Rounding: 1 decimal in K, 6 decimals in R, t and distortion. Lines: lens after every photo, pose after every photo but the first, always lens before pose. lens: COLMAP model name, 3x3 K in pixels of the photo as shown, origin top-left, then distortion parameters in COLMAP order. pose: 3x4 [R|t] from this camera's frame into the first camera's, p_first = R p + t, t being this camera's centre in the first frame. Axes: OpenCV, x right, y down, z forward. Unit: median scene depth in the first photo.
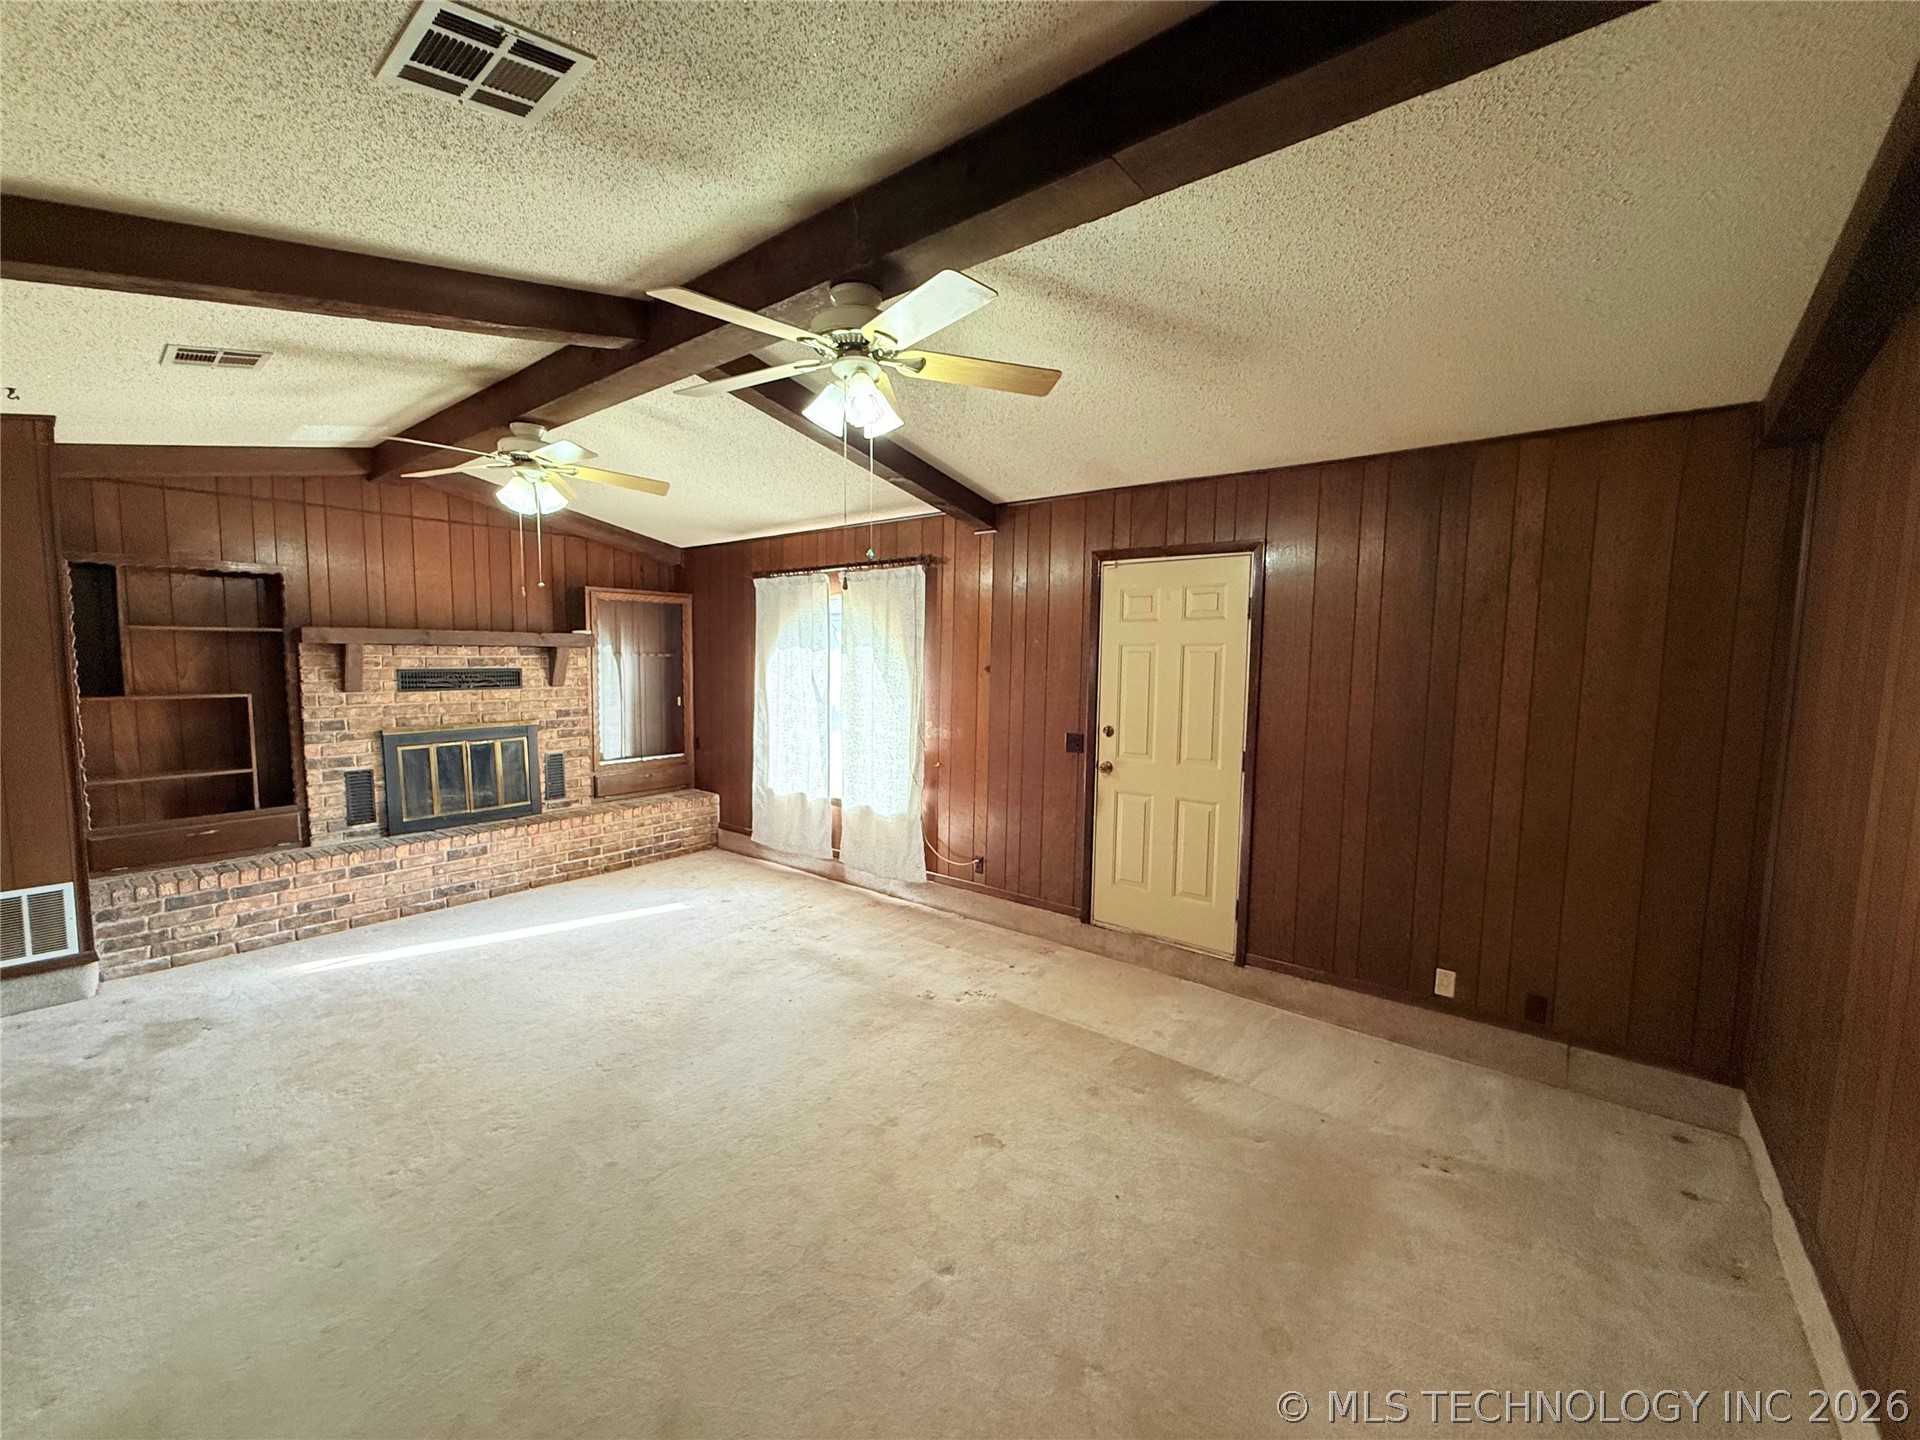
lens RADIAL K [[765.3, 0, 956.1], [0, 765.3, 718.6], [0, 0, 1]] dist [-0.000433, -0.000589]
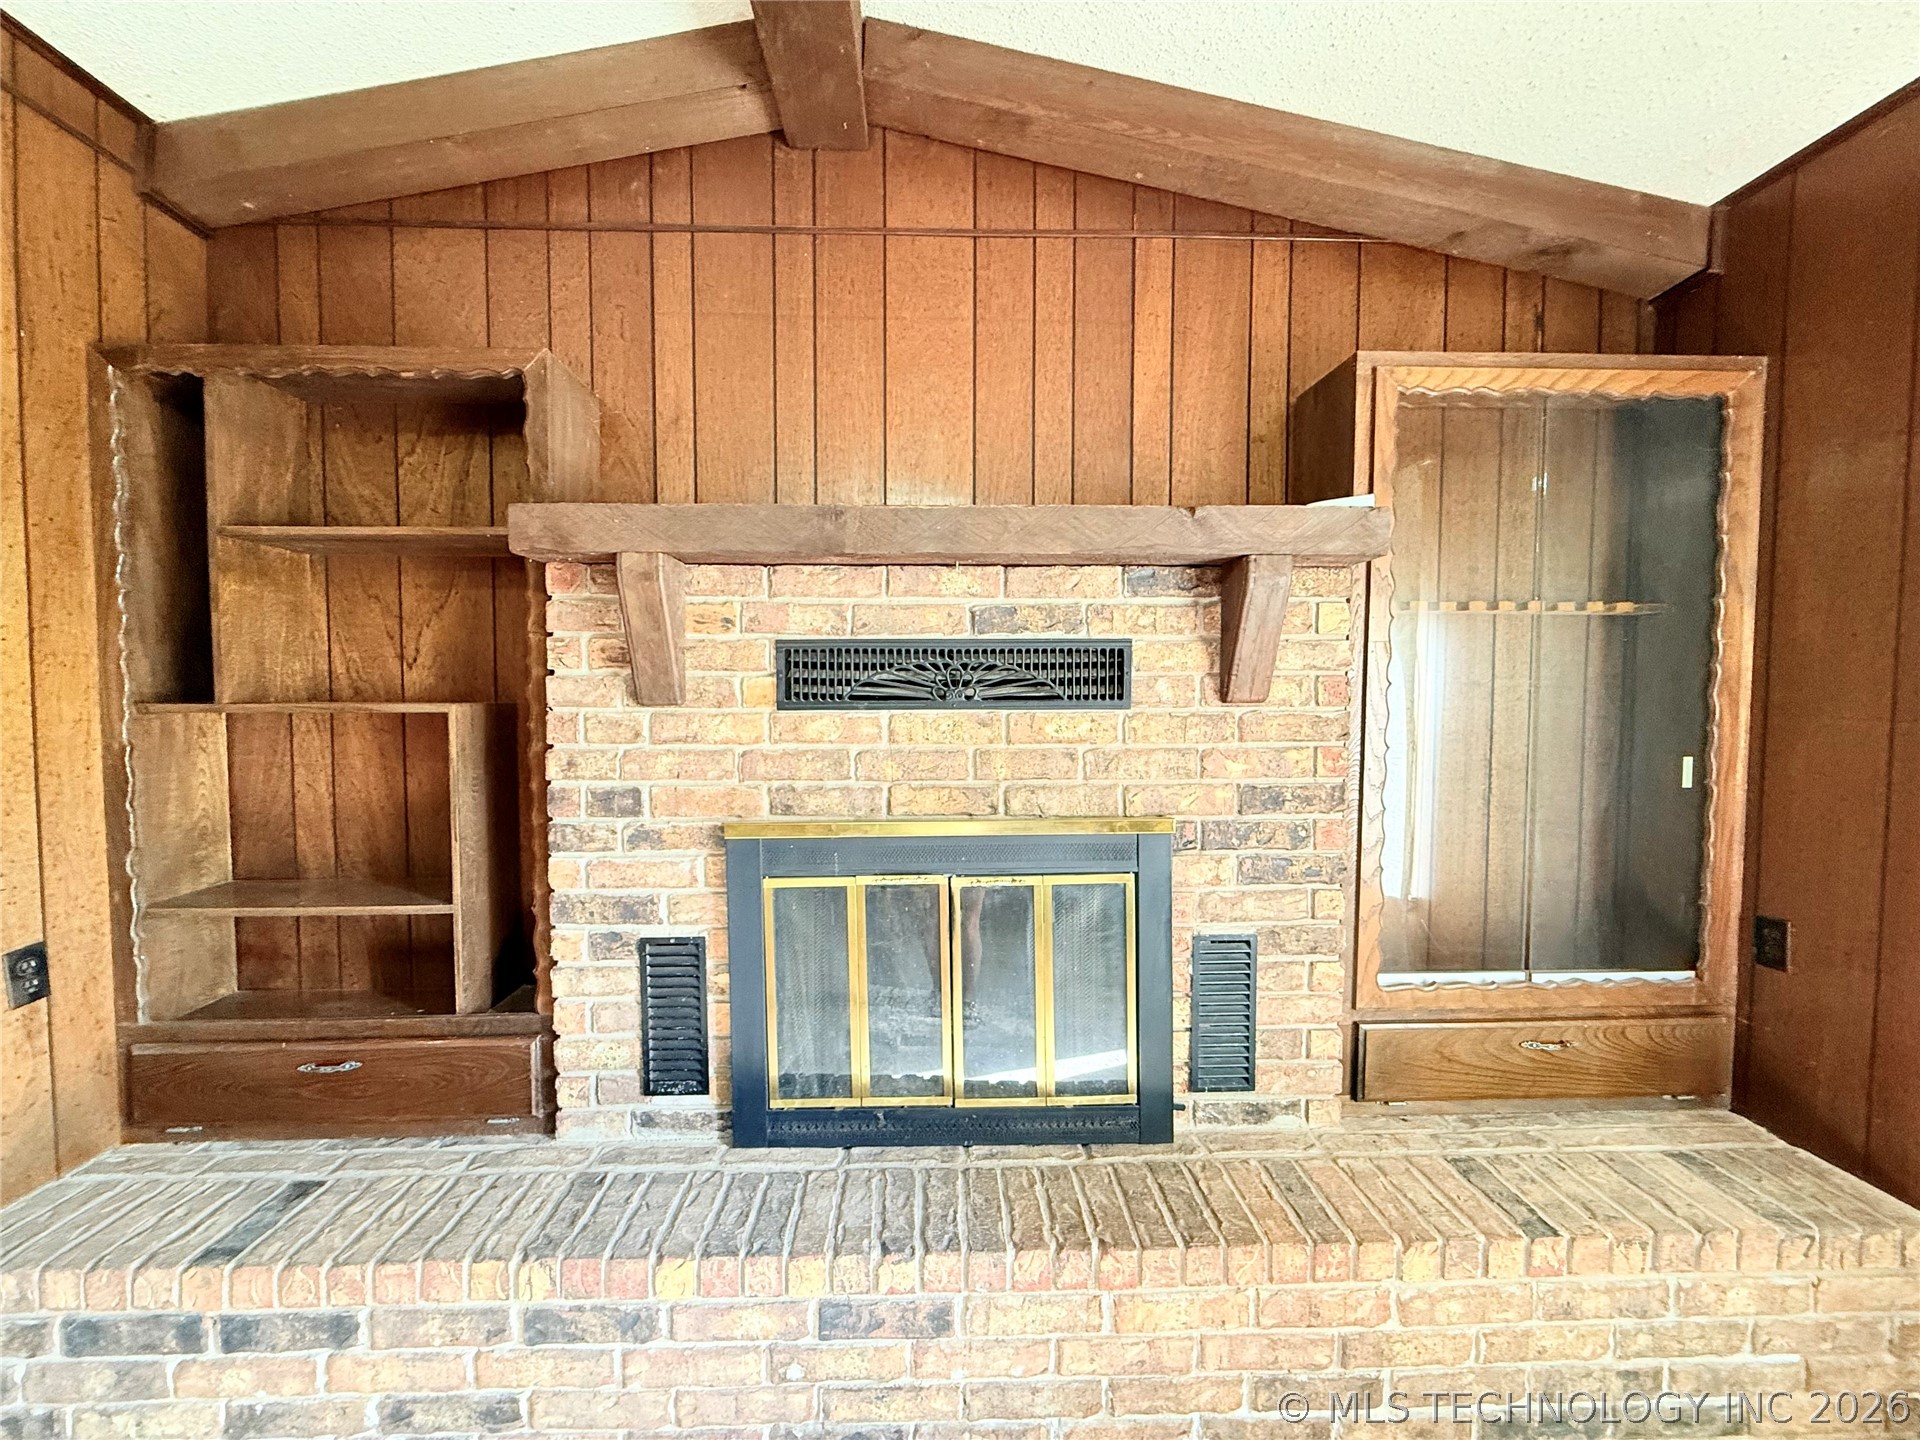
lens RADIAL K [[765.3, 0, 952.7], [0, 765.3, 719.5], [0, 0, 1]] dist [-0.000433, -0.000589]
pose [[0.643000, 0.016712, -0.765684, -0.425194], [-0.056708, 0.998056, -0.025838, -0.025838], [0.763764, 0.060034, 0.642698, 0.837181]]
